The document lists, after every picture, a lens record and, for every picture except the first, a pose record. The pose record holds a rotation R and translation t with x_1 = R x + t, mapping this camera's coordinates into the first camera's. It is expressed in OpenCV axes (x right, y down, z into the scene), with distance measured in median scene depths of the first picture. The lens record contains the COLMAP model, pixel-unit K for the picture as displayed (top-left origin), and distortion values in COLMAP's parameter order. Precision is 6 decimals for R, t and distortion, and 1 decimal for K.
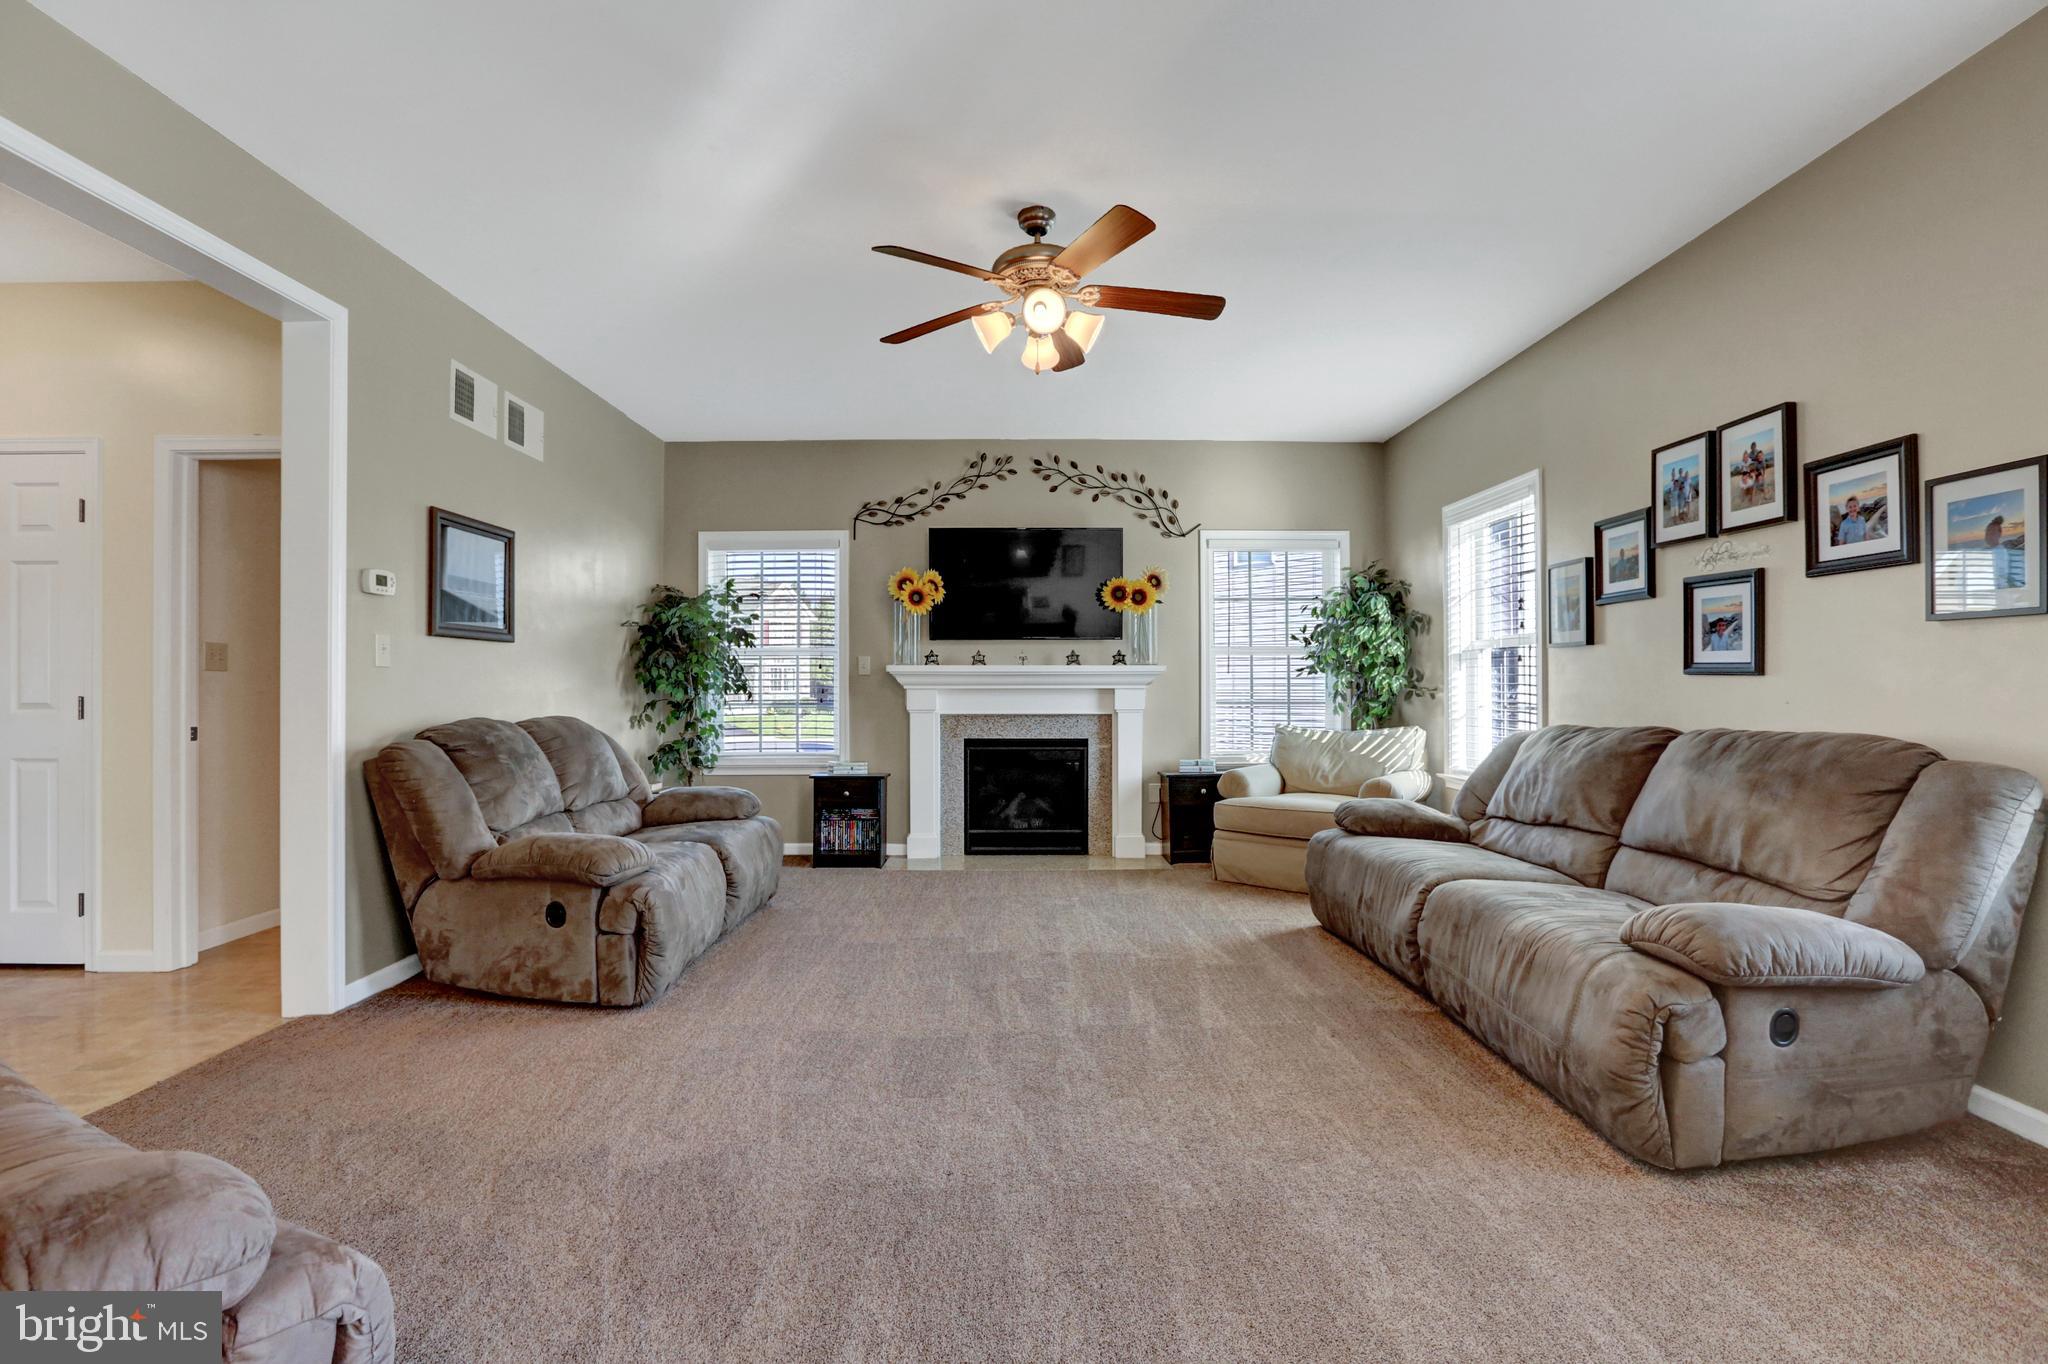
lens RADIAL K [[947.3, 0, 1020.8], [0, 947.3, 678.9], [0, 0, 1]] dist [-0.064379, 0.029161]
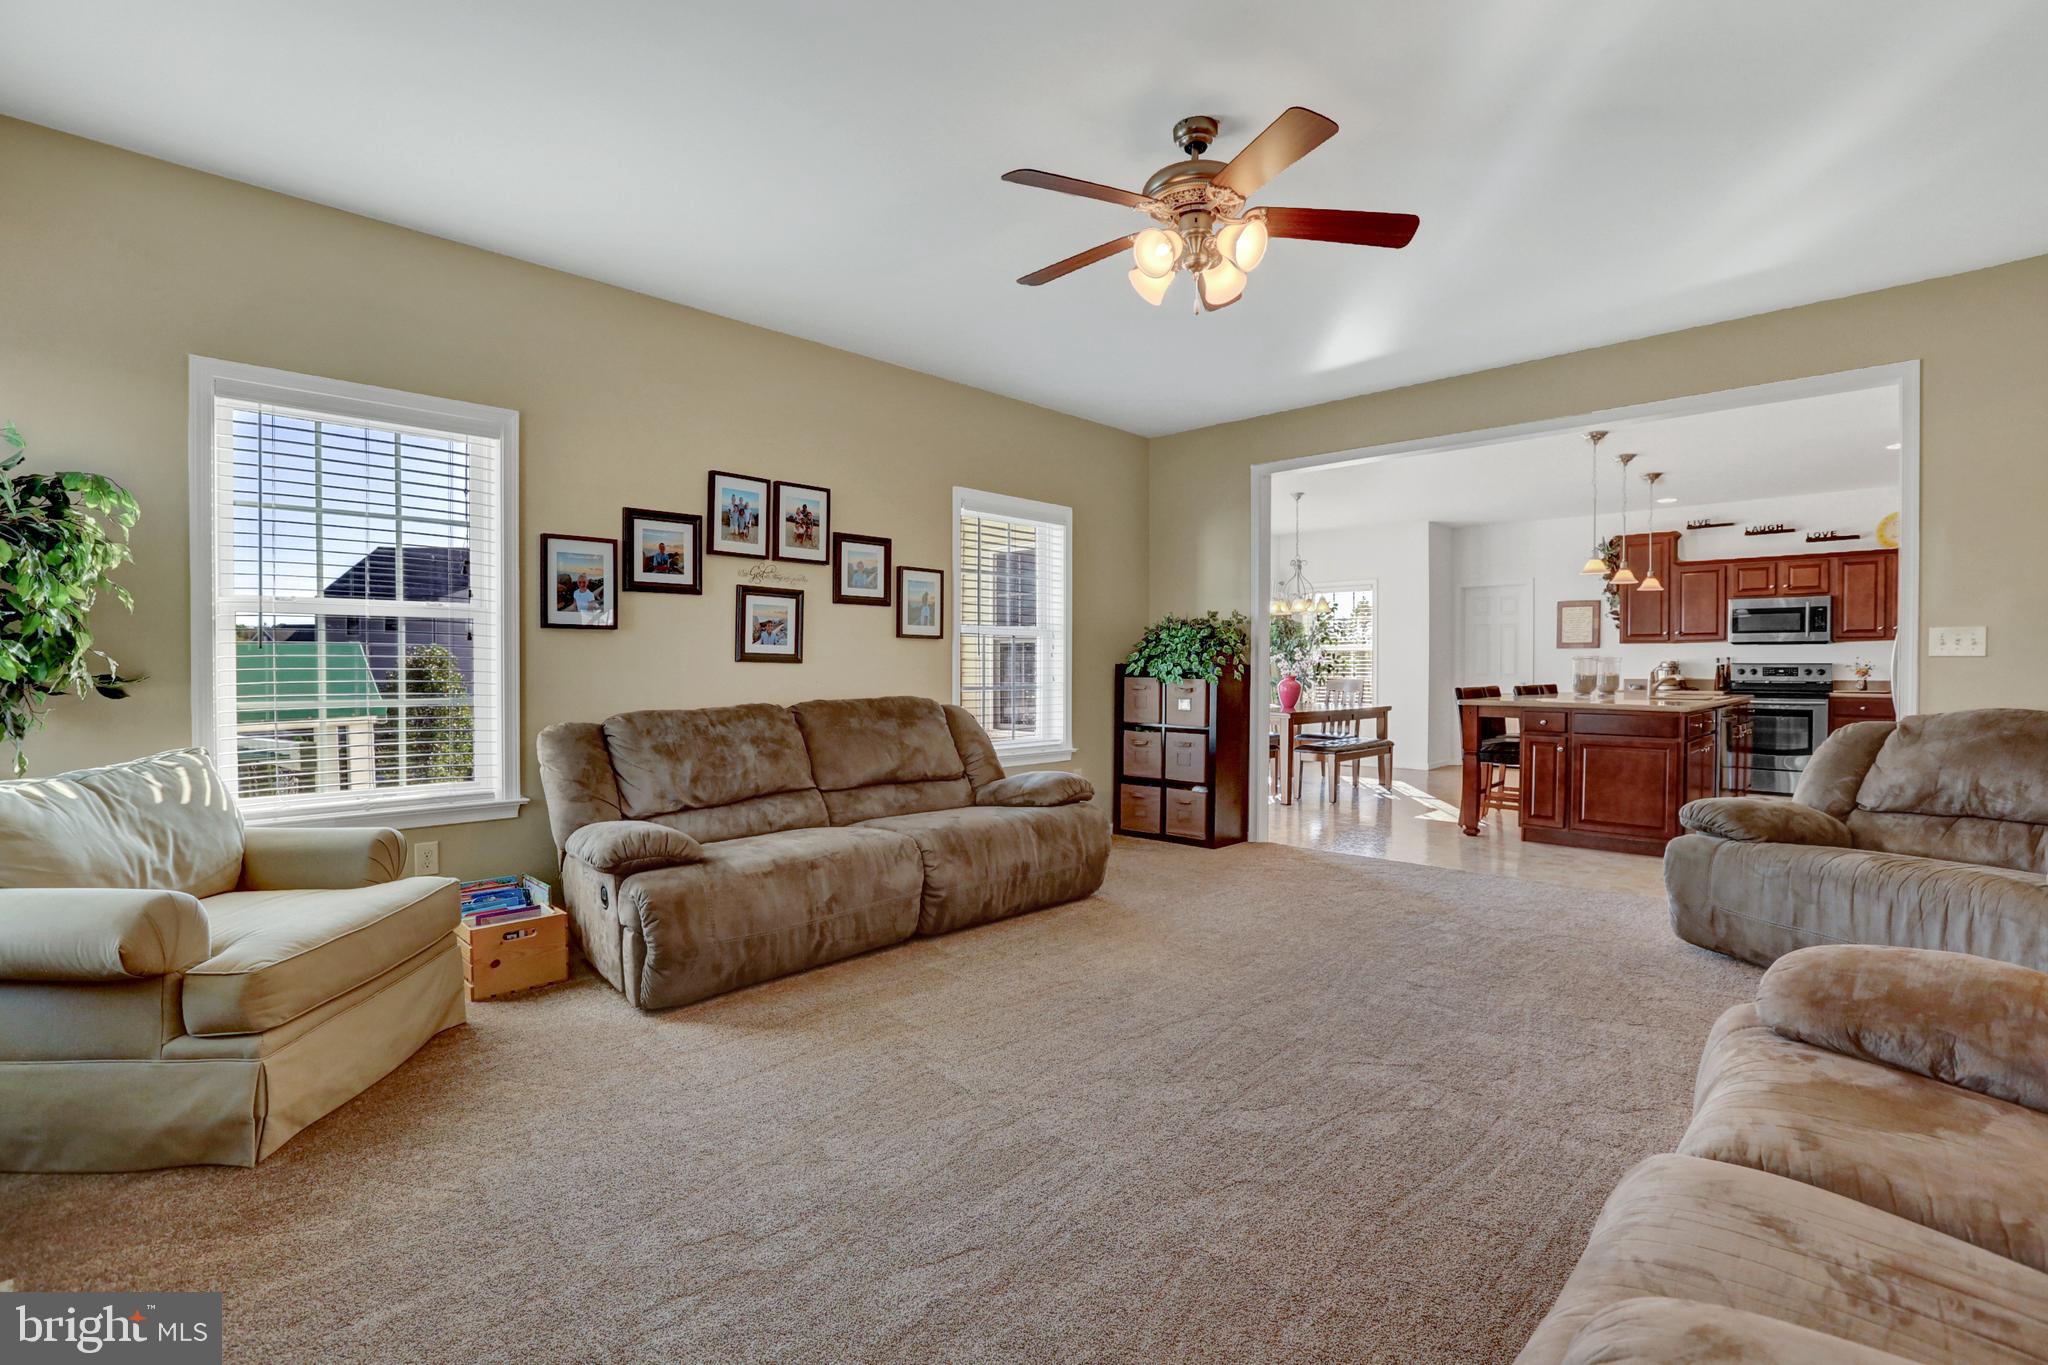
lens RADIAL K [[947.3, 0, 1020.8], [0, 947.3, 679.4], [0, 0, 1]] dist [-0.064379, 0.029161]
pose [[-0.715719, -0.007226, 0.698351, -0.278231], [-0.003785, 0.999972, 0.006467, 0.006013], [-0.698378, 0.001985, -0.715726, 1.020482]]
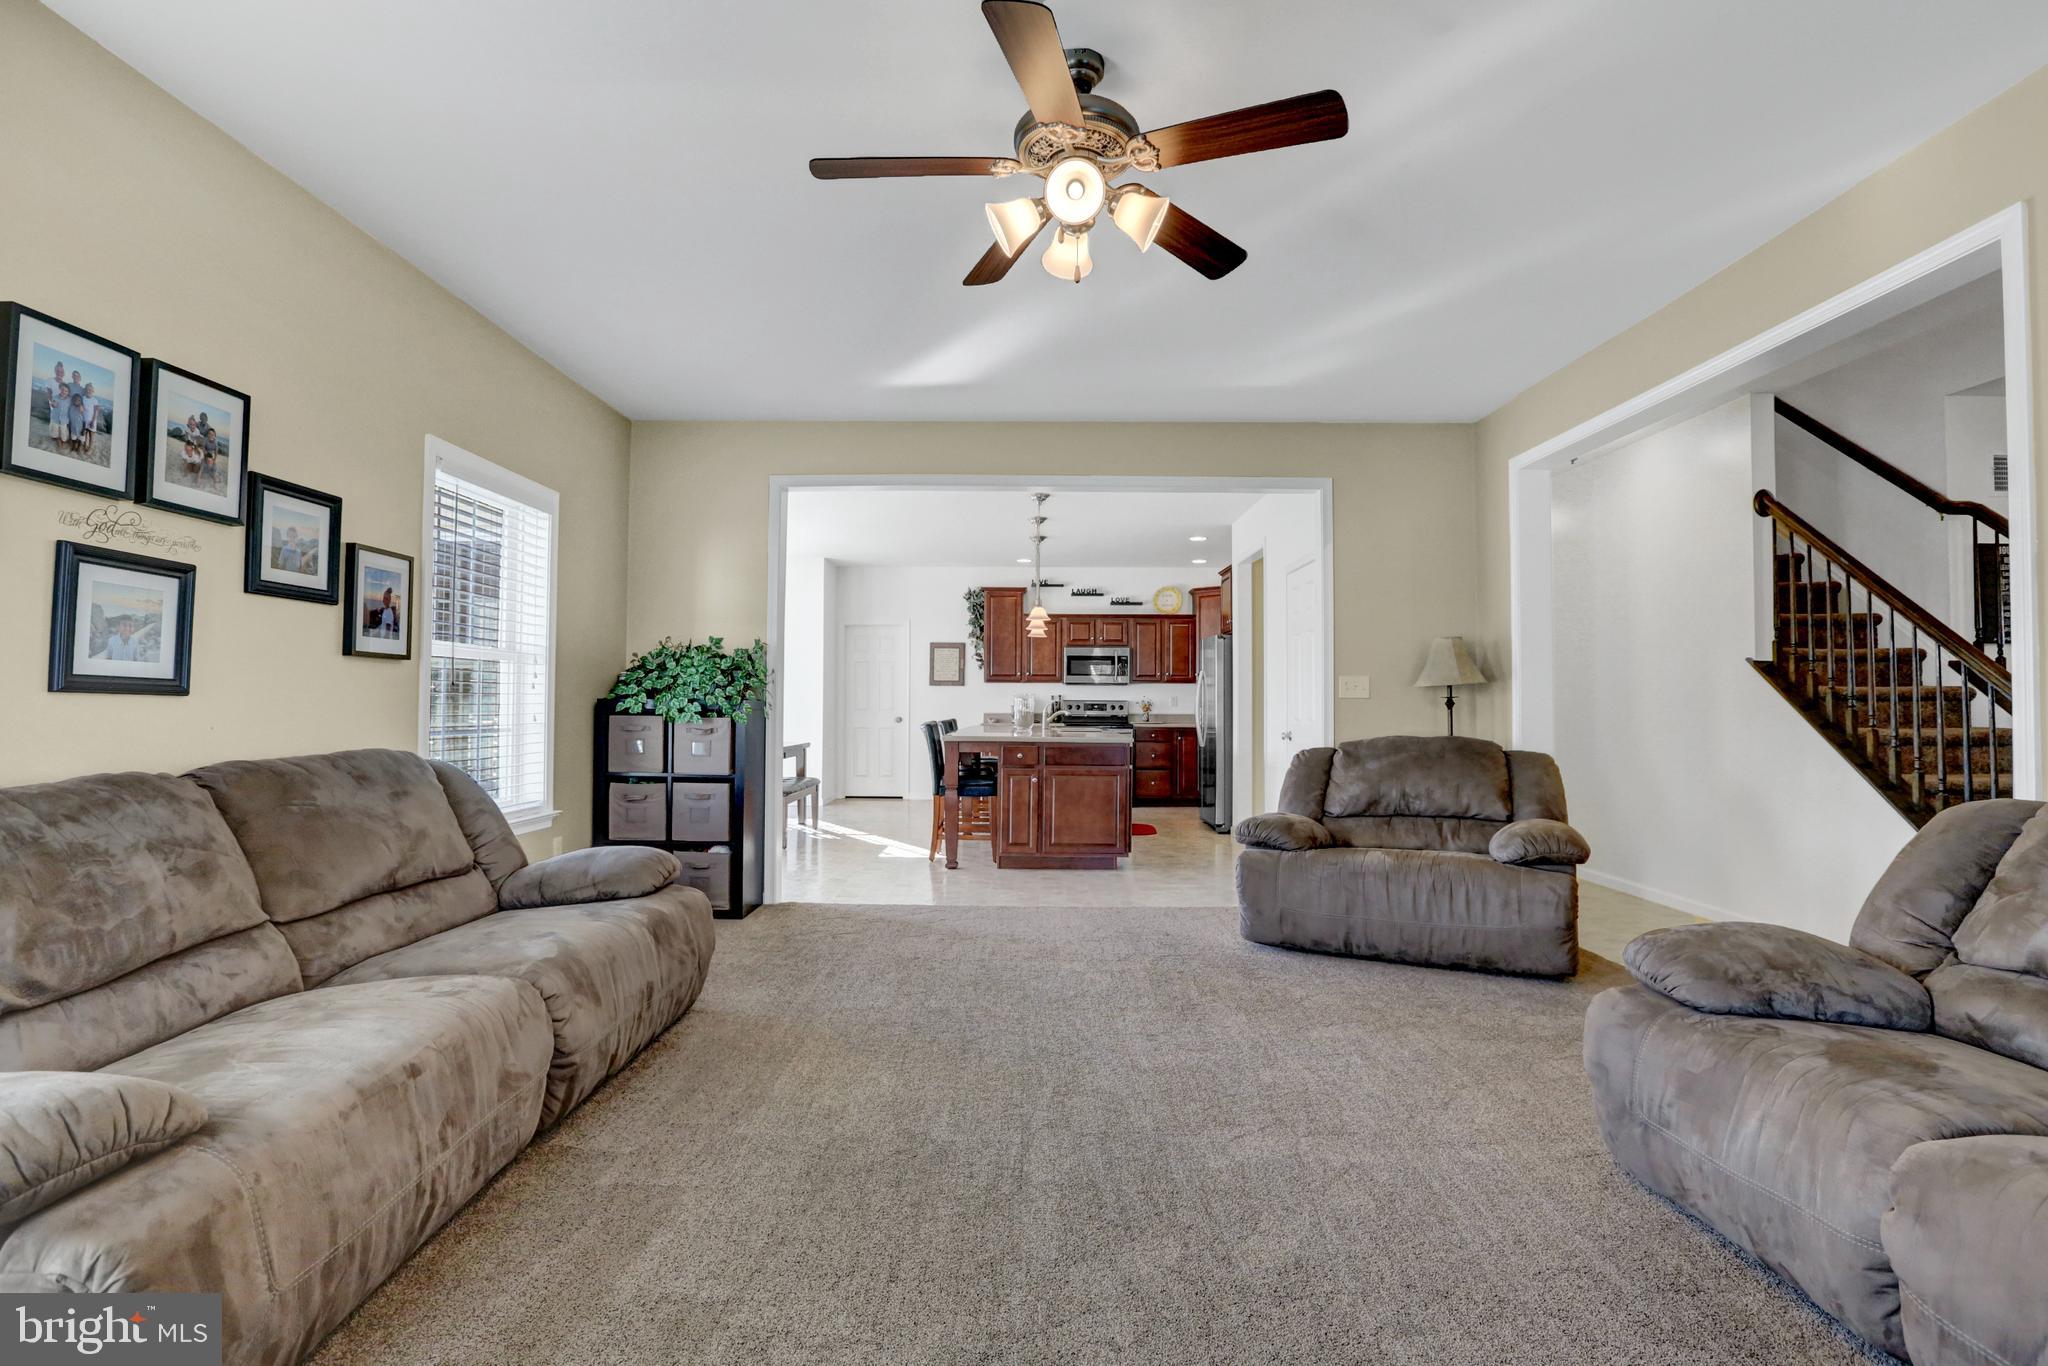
lens RADIAL K [[947.3, 0, 1020.8], [0, 947.3, 679.9], [0, 0, 1]] dist [-0.064379, 0.029161]
pose [[-0.999981, -0.002713, 0.005596, 0.033707], [-0.002884, 0.999524, -0.030718, 0.002655], [-0.005510, -0.030734, -0.999512, 1.005157]]
